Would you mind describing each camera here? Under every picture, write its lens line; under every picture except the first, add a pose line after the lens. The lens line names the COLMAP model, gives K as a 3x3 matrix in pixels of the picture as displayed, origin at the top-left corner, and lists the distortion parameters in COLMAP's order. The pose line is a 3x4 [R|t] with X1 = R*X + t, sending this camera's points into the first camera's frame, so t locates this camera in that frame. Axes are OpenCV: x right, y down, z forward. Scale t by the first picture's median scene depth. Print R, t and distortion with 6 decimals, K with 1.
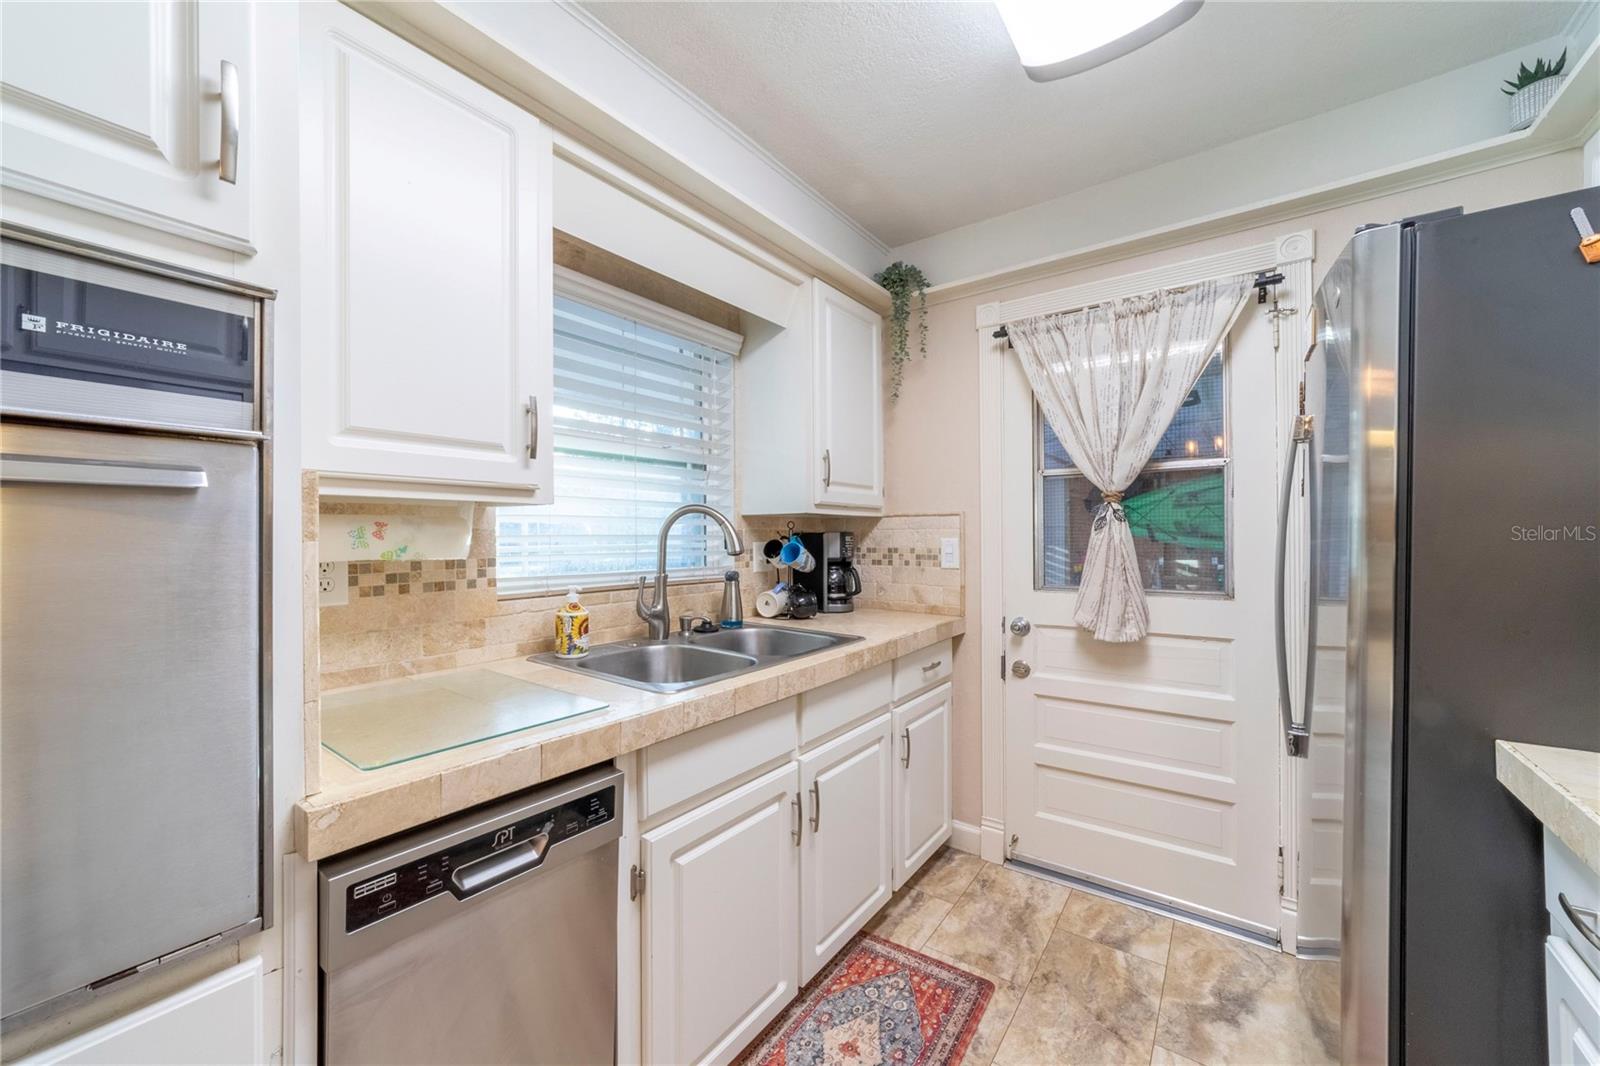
lens RADIAL K [[614.2, 0, 794.9], [0, 614.2, 534.4], [0, 0, 1]] dist [-0.021582, 0.008252]
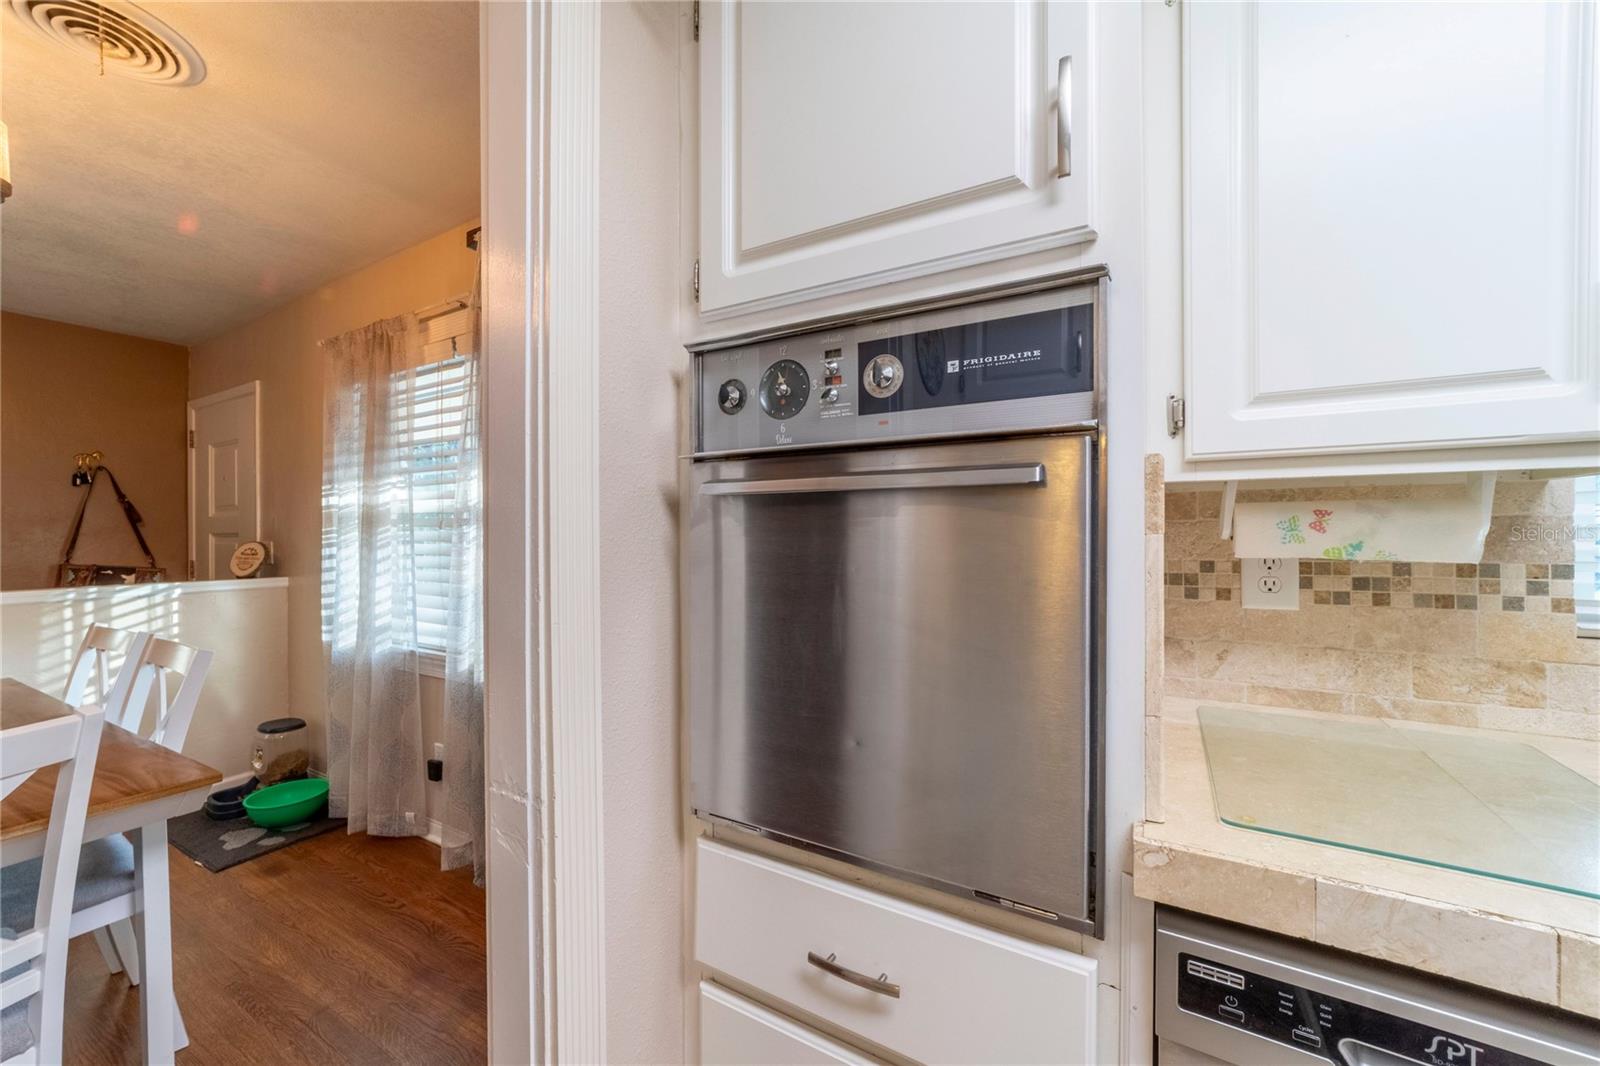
lens RADIAL K [[614.2, 0, 794.9], [0, 614.2, 534.4], [0, 0, 1]] dist [-0.021582, 0.008252]
pose [[0.106267, 0.007878, -0.994306, 0.017988], [0.004661, 0.999954, 0.008420, 0.001538], [0.994327, -0.005530, 0.106225, 0.289185]]
